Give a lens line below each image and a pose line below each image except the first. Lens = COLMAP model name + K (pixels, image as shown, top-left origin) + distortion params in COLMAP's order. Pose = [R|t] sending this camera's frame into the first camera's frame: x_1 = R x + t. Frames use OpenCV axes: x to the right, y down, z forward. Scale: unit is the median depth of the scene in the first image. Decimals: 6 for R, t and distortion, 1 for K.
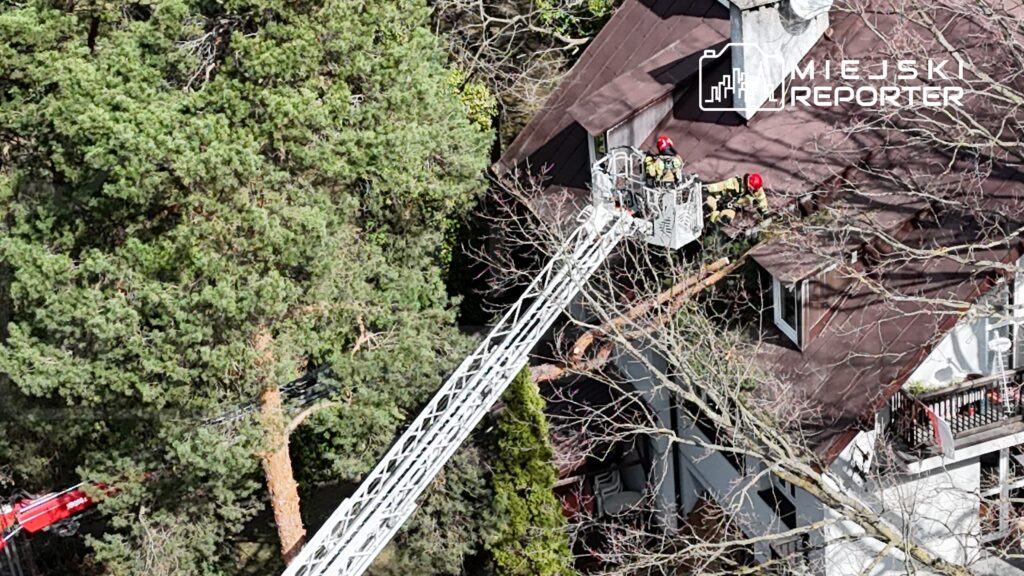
lens RADIAL K [[2195.7, 0, 502.4], [0, 2195.7, 295.1], [0, 0, 1]] dist [0.188616, 0.000000]
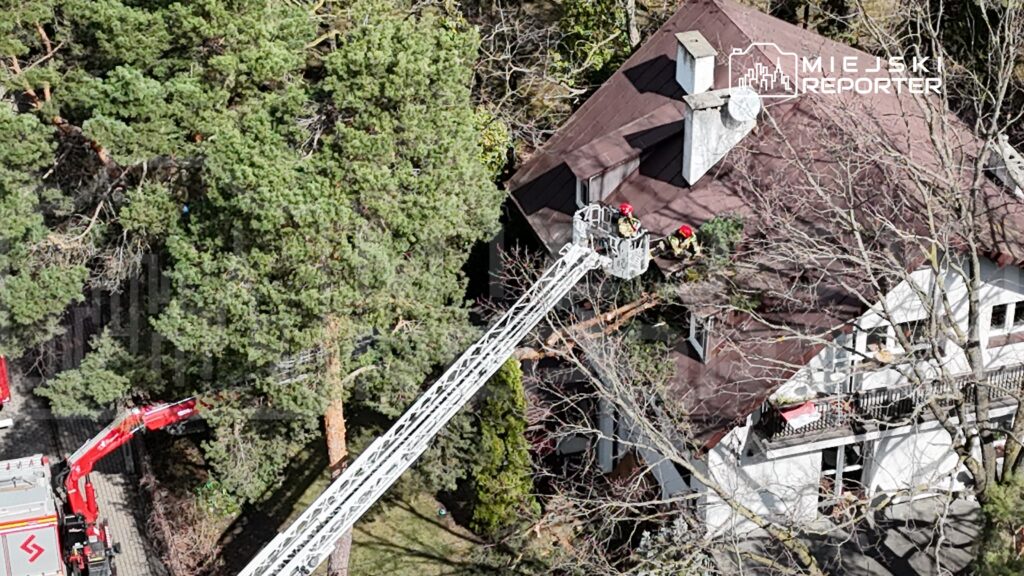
lens RADIAL K [[2195.7, 0, 502.0], [0, 2195.7, 268.4], [0, 0, 1]] dist [0.188616, 0.000000]
pose [[0.994701, 0.102772, 0.002910, -0.006054], [-0.102785, 0.993378, 0.051339, -0.097812], [0.002385, -0.051366, 0.998677, -0.431322]]
